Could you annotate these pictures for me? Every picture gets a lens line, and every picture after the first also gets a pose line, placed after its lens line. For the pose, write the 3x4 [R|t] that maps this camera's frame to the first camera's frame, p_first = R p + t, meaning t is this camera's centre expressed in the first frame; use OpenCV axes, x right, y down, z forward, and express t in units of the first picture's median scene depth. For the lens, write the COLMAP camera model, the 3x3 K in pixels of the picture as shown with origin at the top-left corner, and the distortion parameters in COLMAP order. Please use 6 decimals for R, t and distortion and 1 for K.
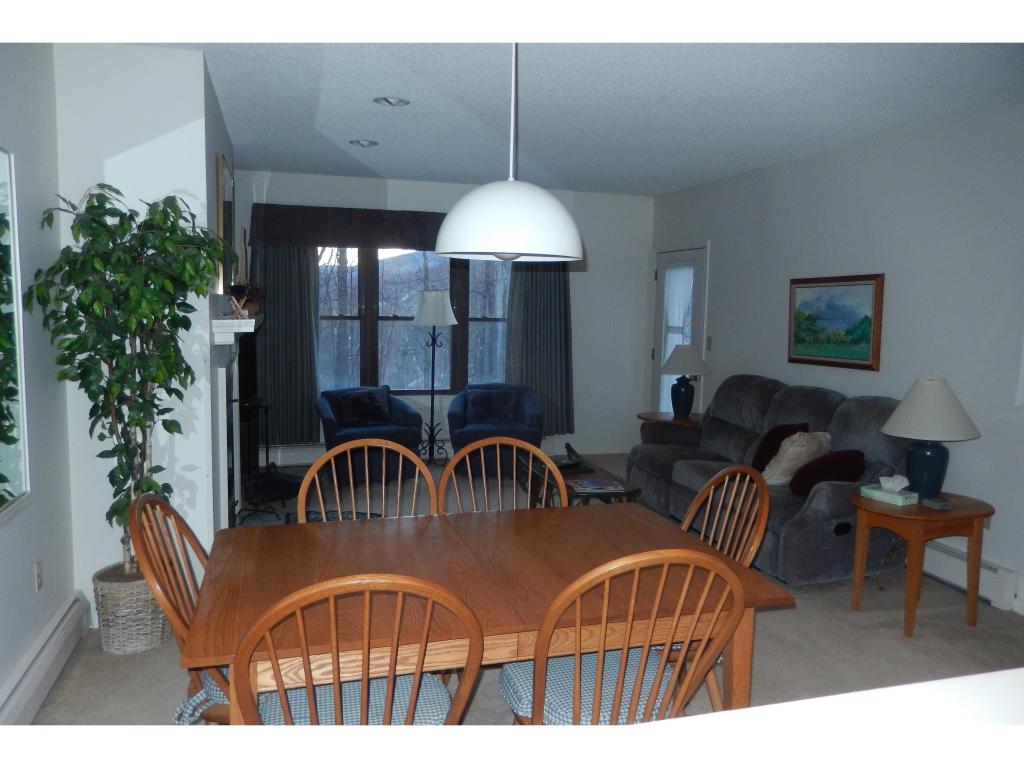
lens RADIAL K [[766.3, 0, 511.7], [0, 766.3, 382.9], [0, 0, 1]] dist [-0.033408, -0.002525]
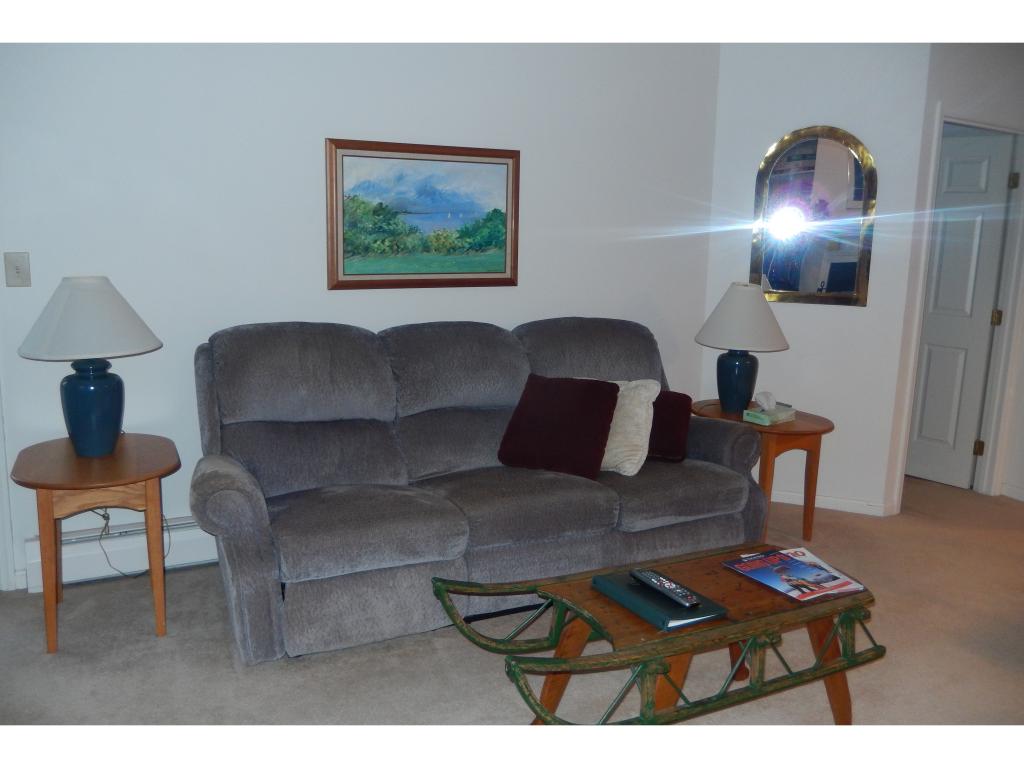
lens RADIAL K [[831.6, 0, 511.9], [0, 831.6, 381.6], [0, 0, 1]] dist [-0.033175, -0.018498]
pose [[-0.179956, -0.211068, 0.960763, -0.287122], [0.060119, 0.972523, 0.224912, -0.097807], [-0.981836, 0.098234, -0.162322, 1.048639]]
